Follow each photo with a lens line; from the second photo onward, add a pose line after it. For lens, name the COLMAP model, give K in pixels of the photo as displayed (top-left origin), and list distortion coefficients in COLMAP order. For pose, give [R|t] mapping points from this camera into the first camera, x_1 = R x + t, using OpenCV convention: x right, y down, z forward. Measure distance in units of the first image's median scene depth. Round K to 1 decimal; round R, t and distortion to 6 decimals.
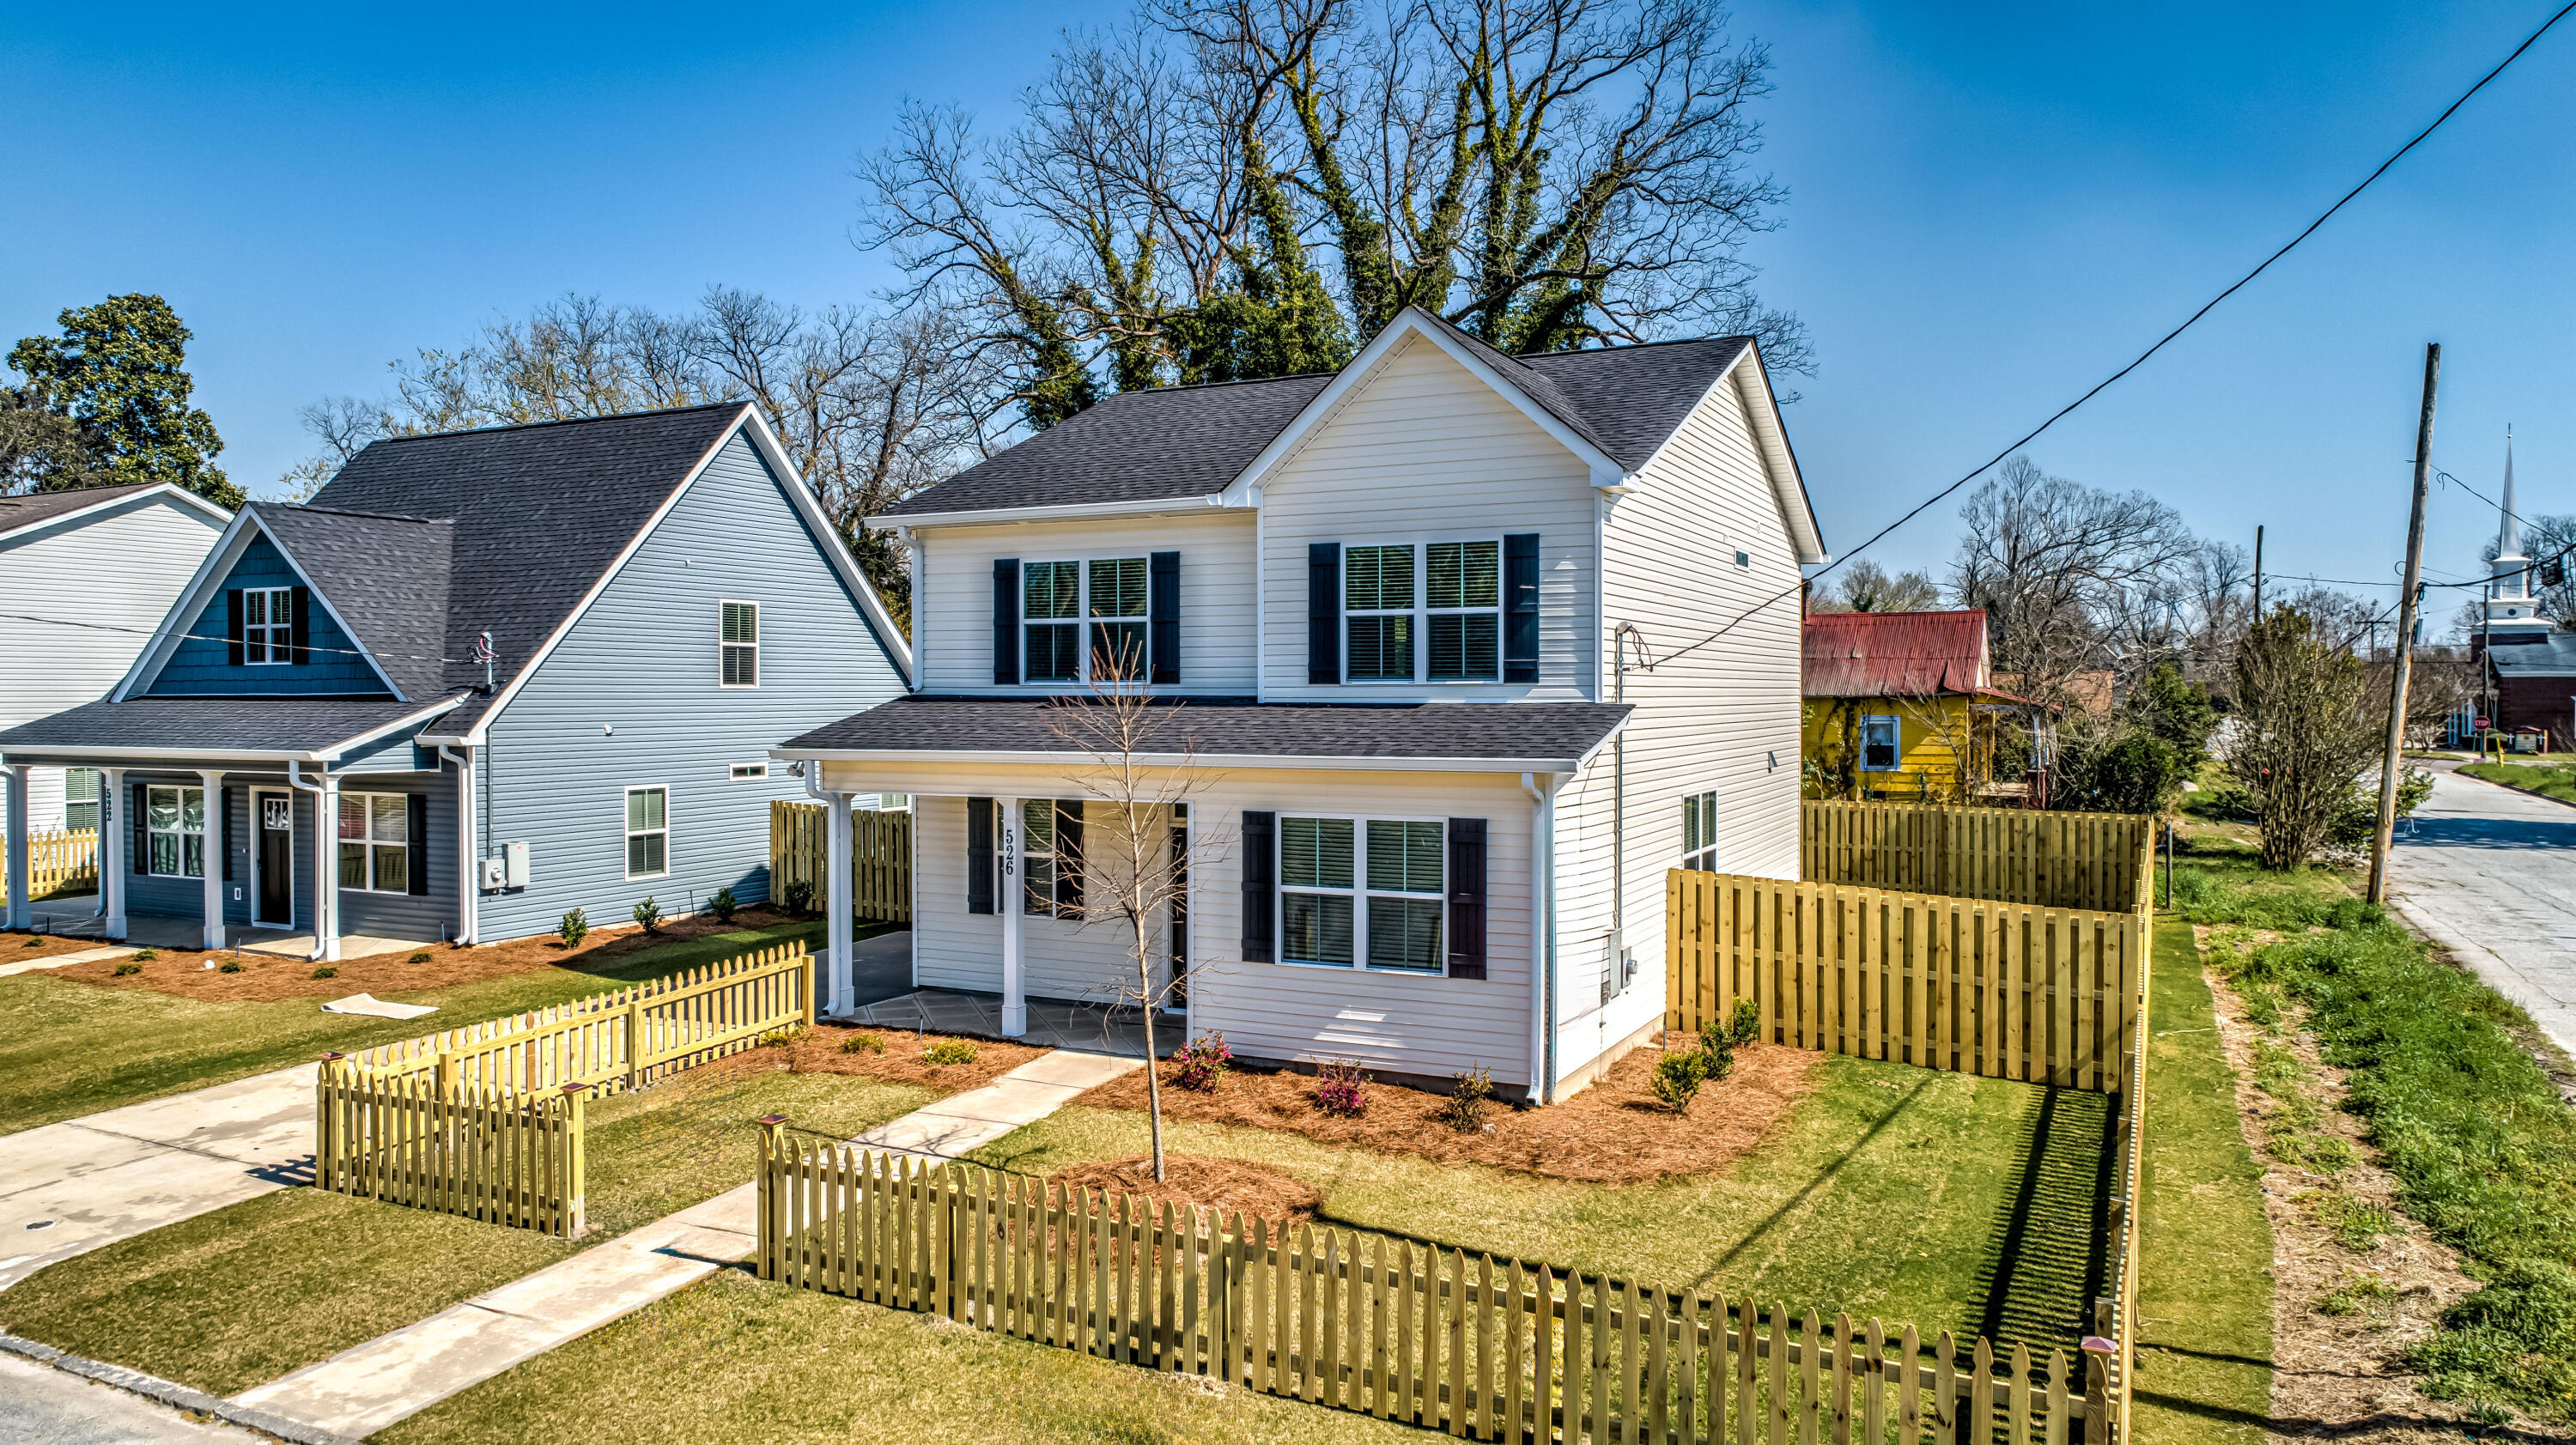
lens RADIAL K [[1717.6, 0, 1282.5], [0, 1717.6, 724.0], [0, 0, 1]] dist [-0.011551, 0.018450]
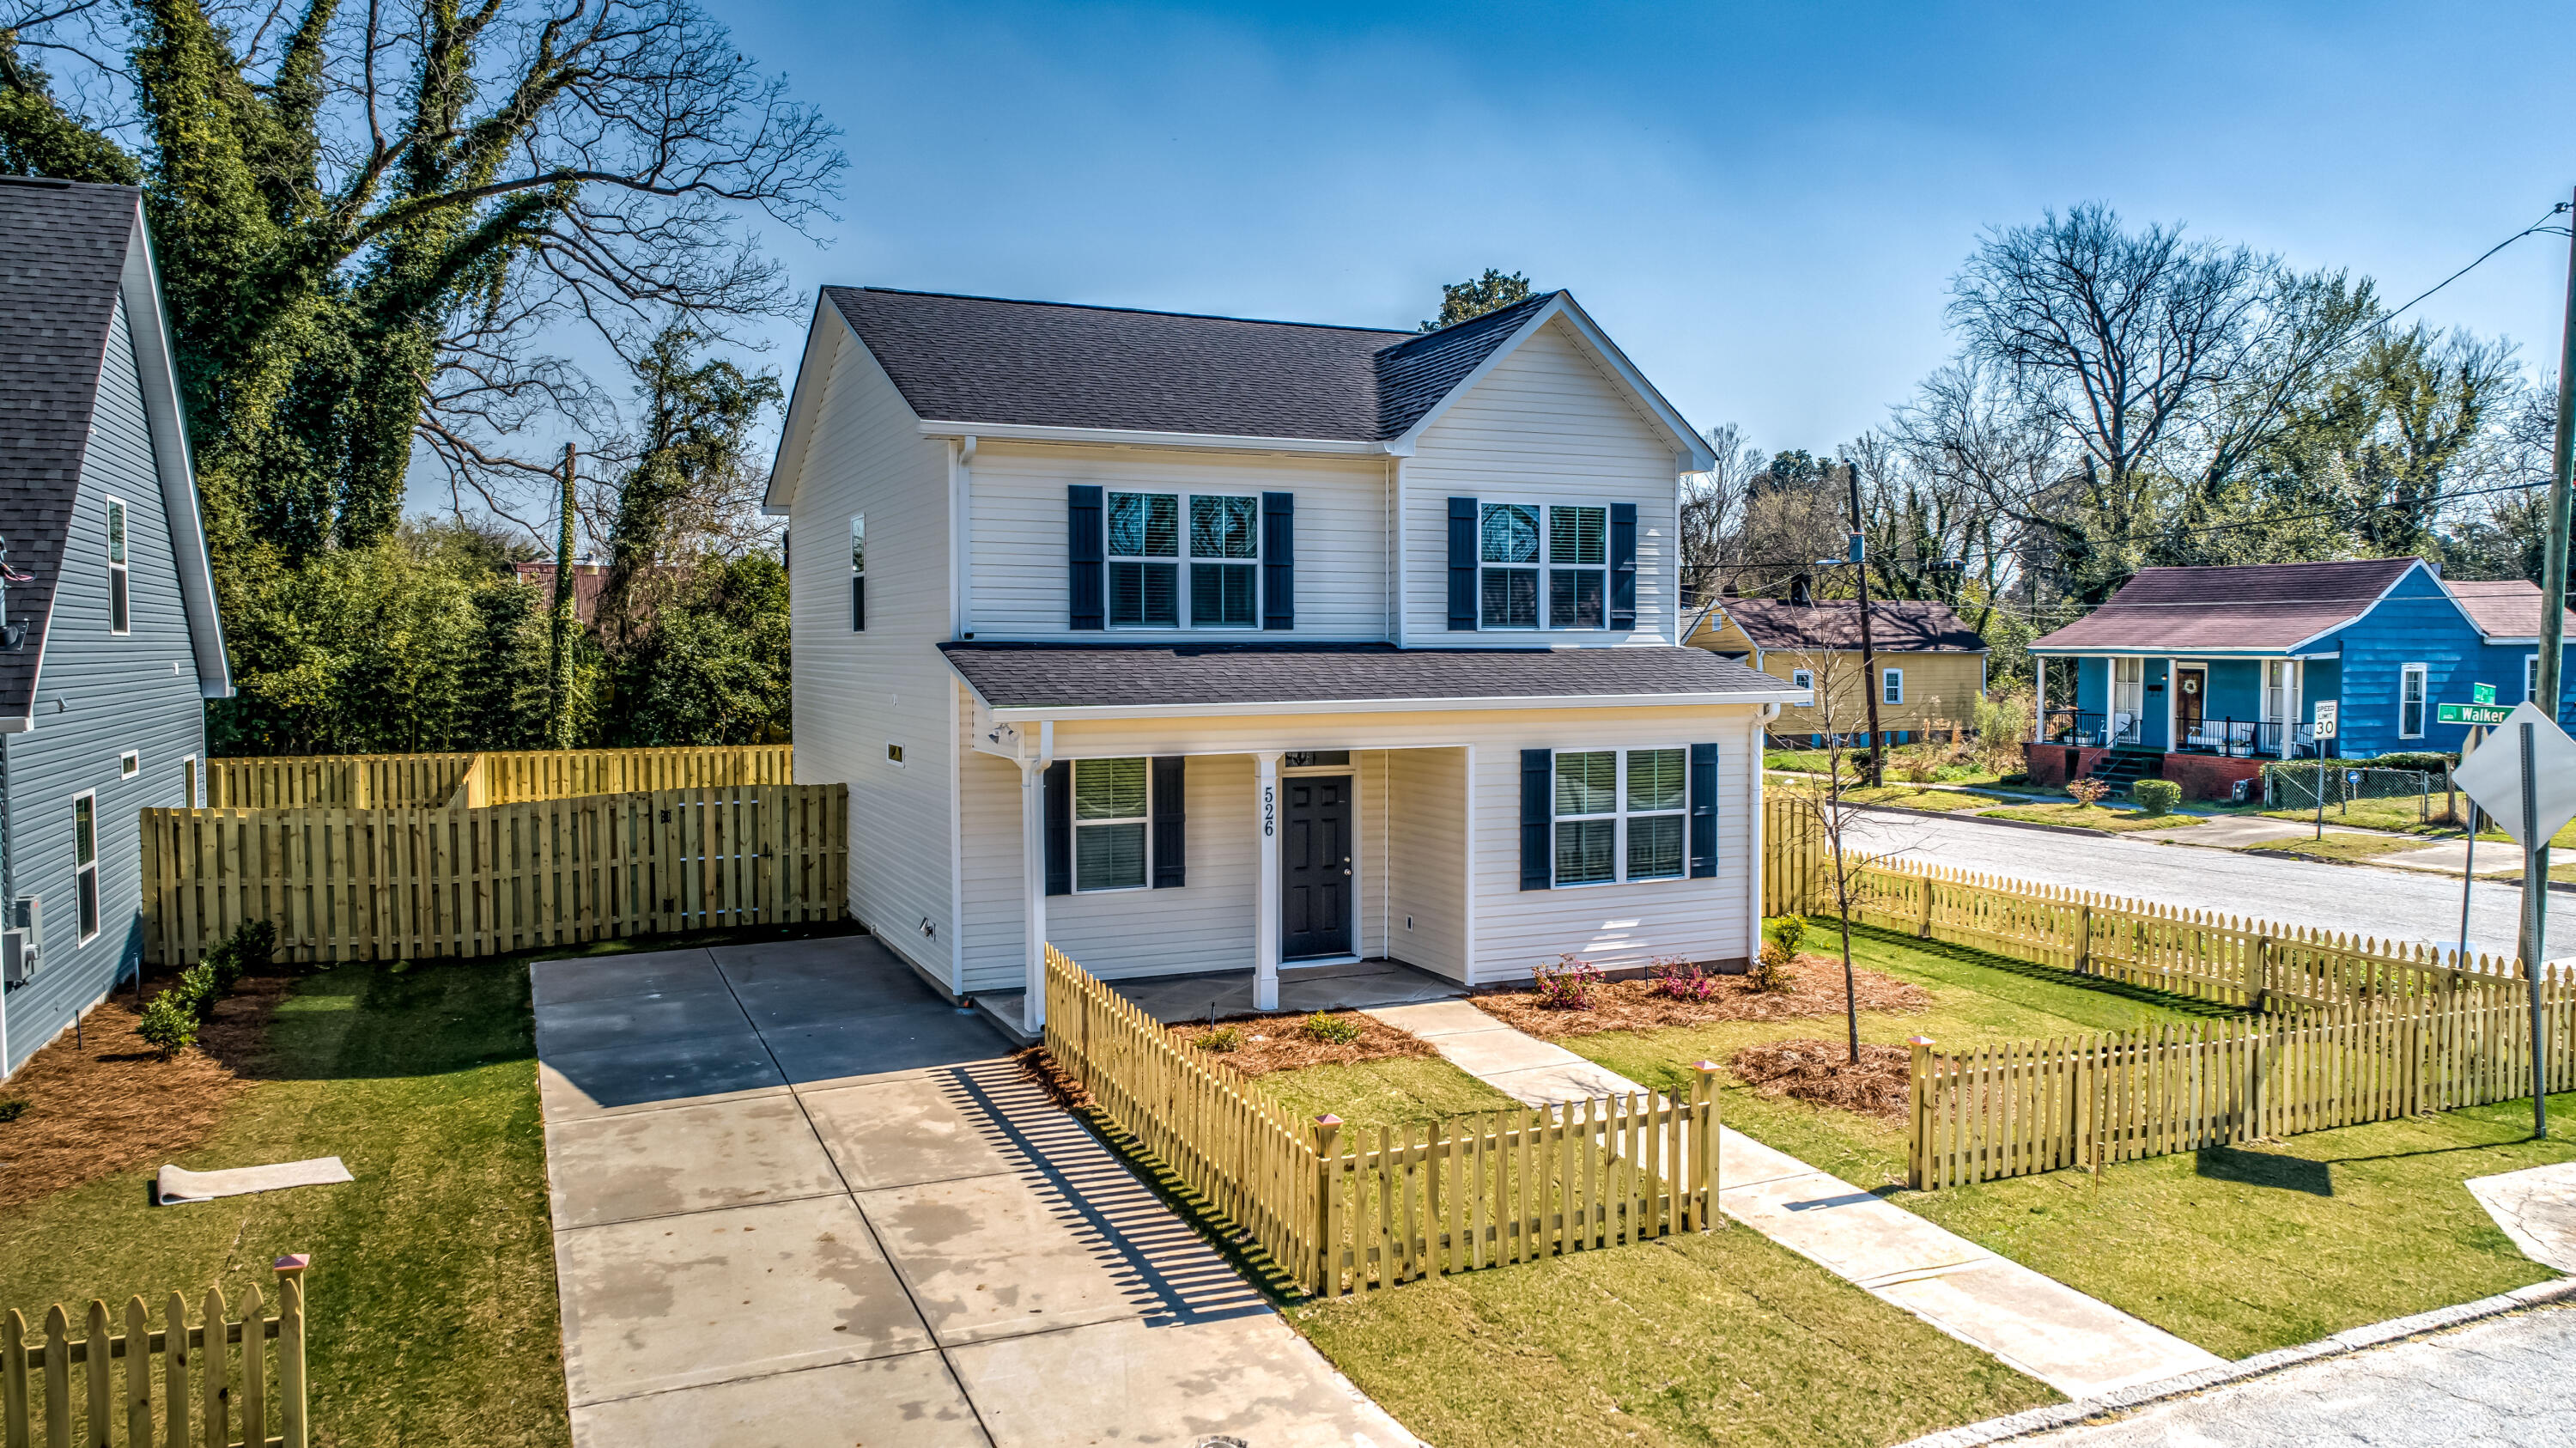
lens RADIAL K [[1723.7, 0, 1284.2], [0, 1723.7, 713.0], [0, 0, 1]] dist [-0.011641, 0.010749]
pose [[0.625460, -0.031530, 0.779619, -0.882074], [0.016653, 0.999495, 0.027062, -0.002964], [-0.780078, -0.003944, 0.625670, 0.419719]]
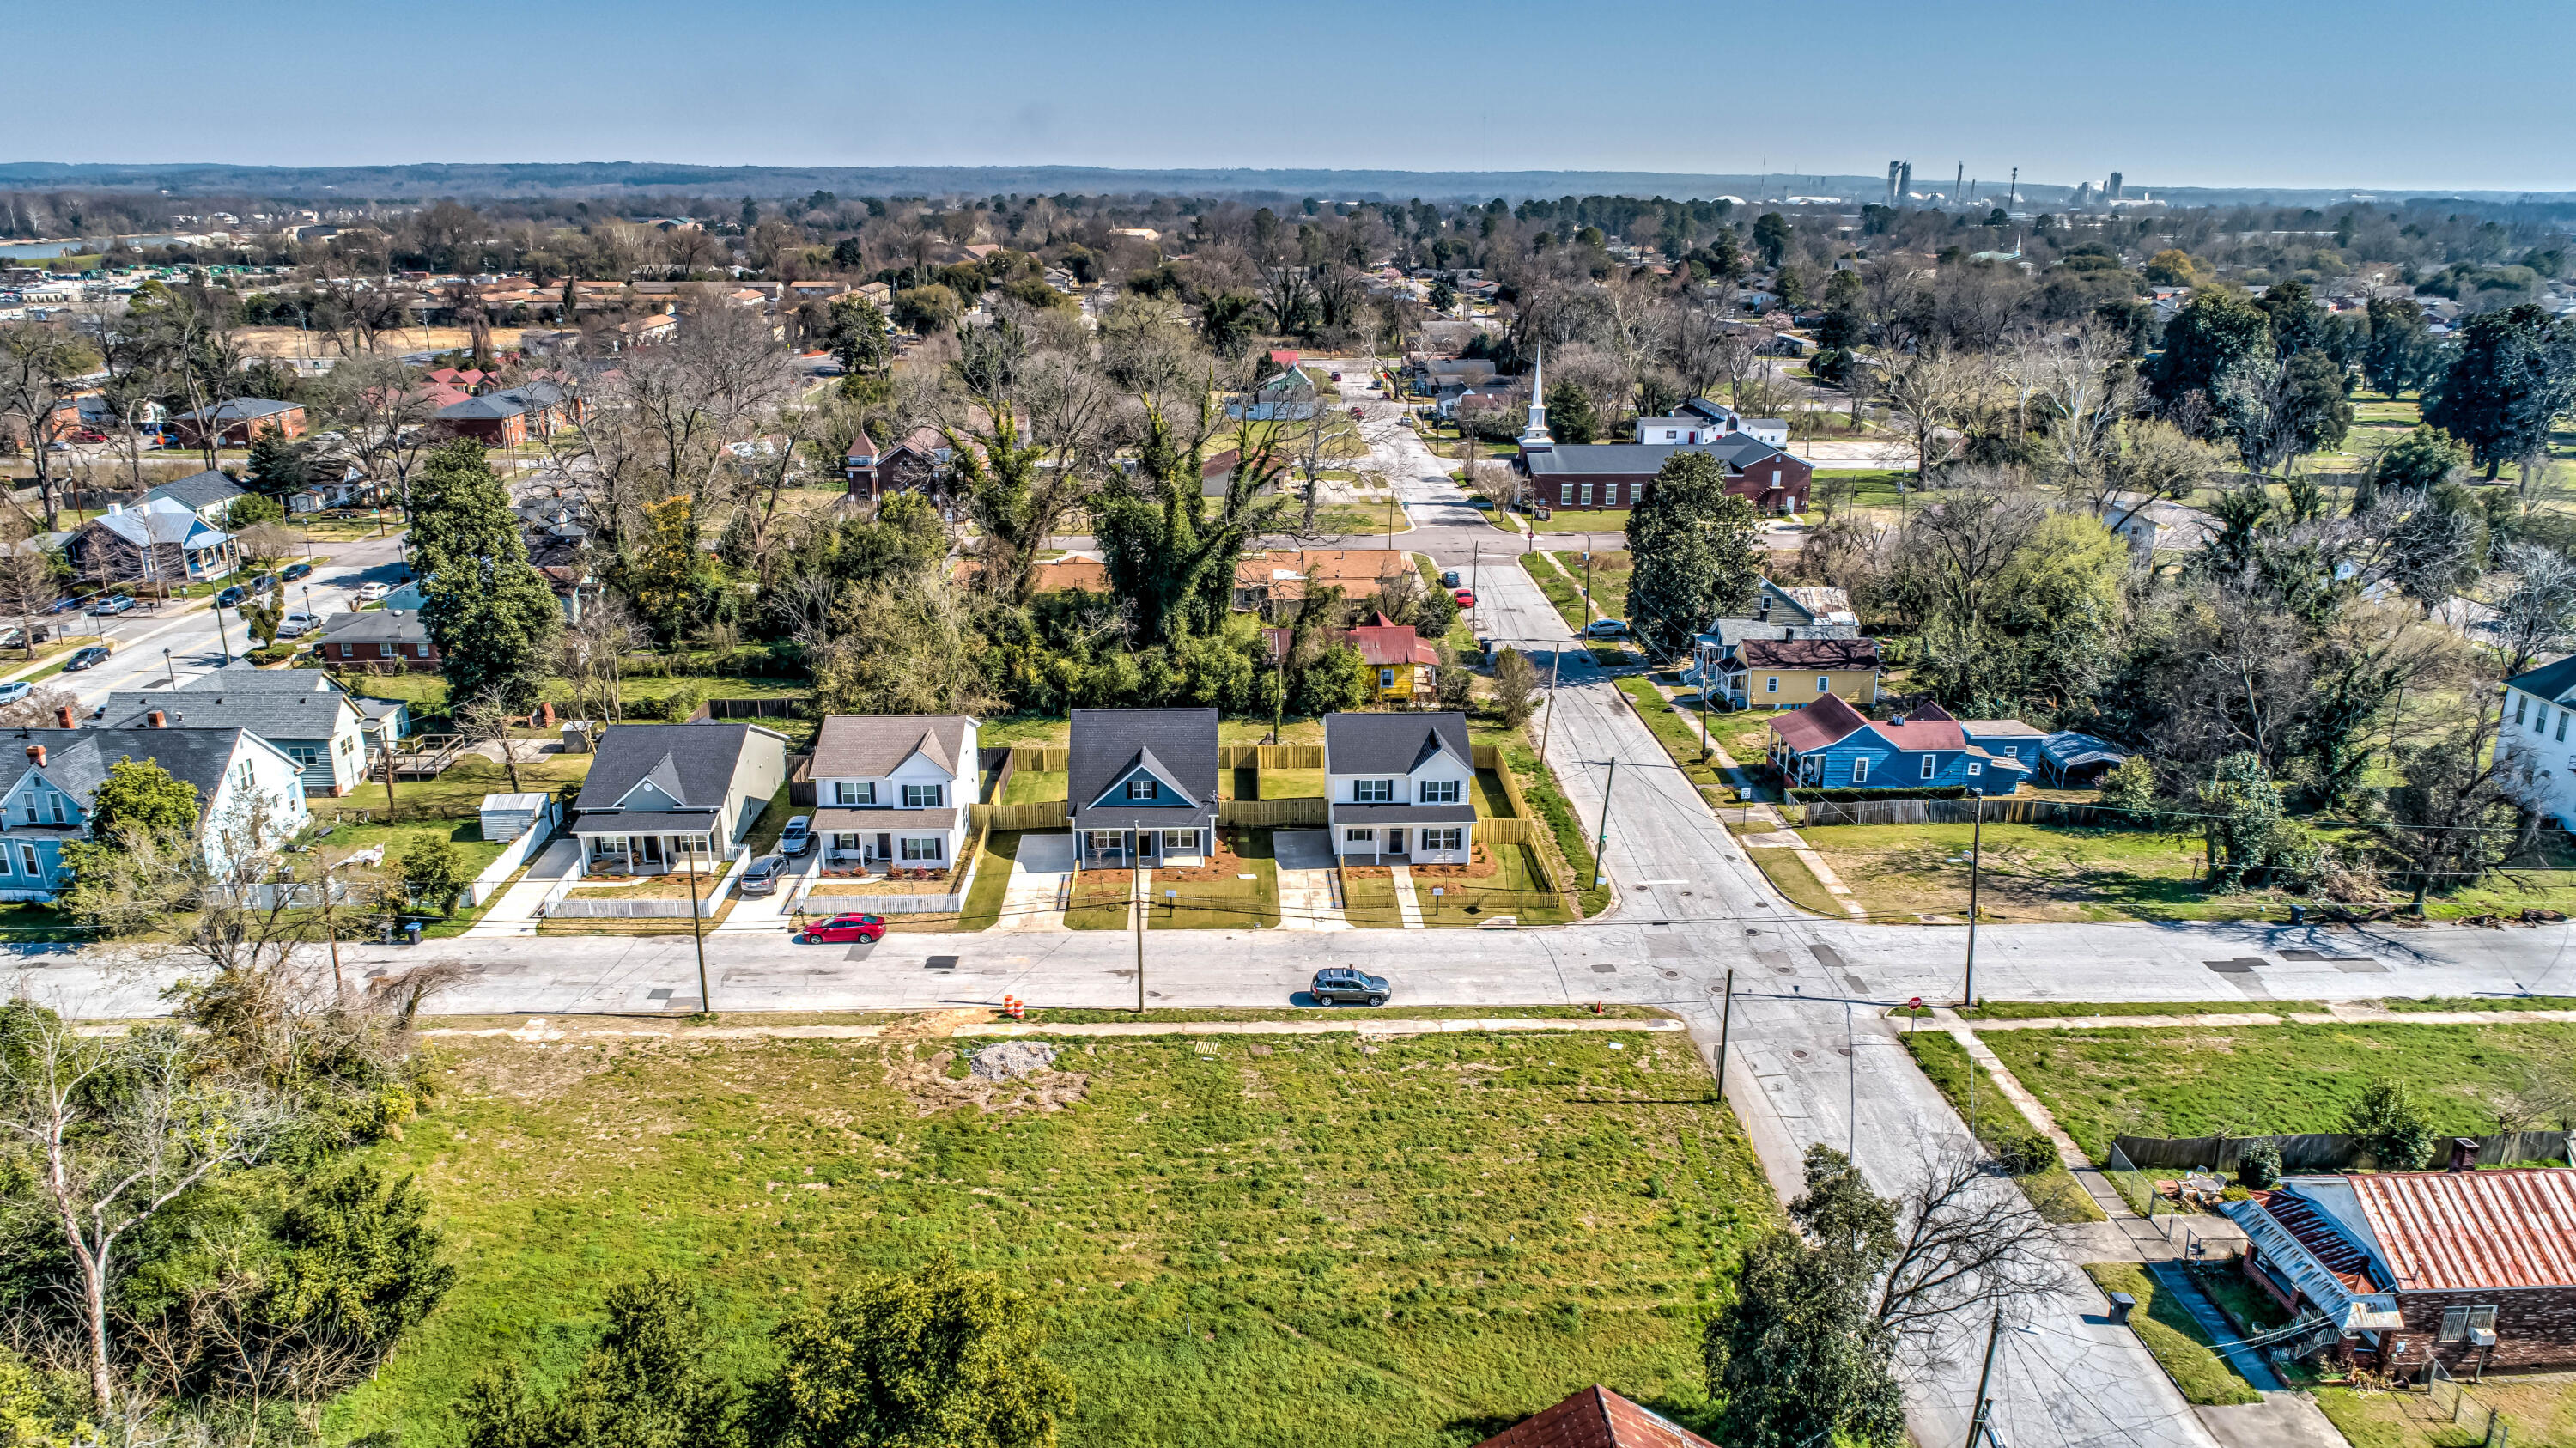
lens RADIAL K [[1727.8, 0, 1288.0], [0, 1727.8, 724.0], [0, 0, 1]] dist [-0.006099, -0.000538]
pose [[0.872727, -0.143701, 0.466581, -3.262158], [0.003944, 0.957744, 0.287595, -2.084818], [-0.488193, -0.249152, 0.836415, -3.892081]]
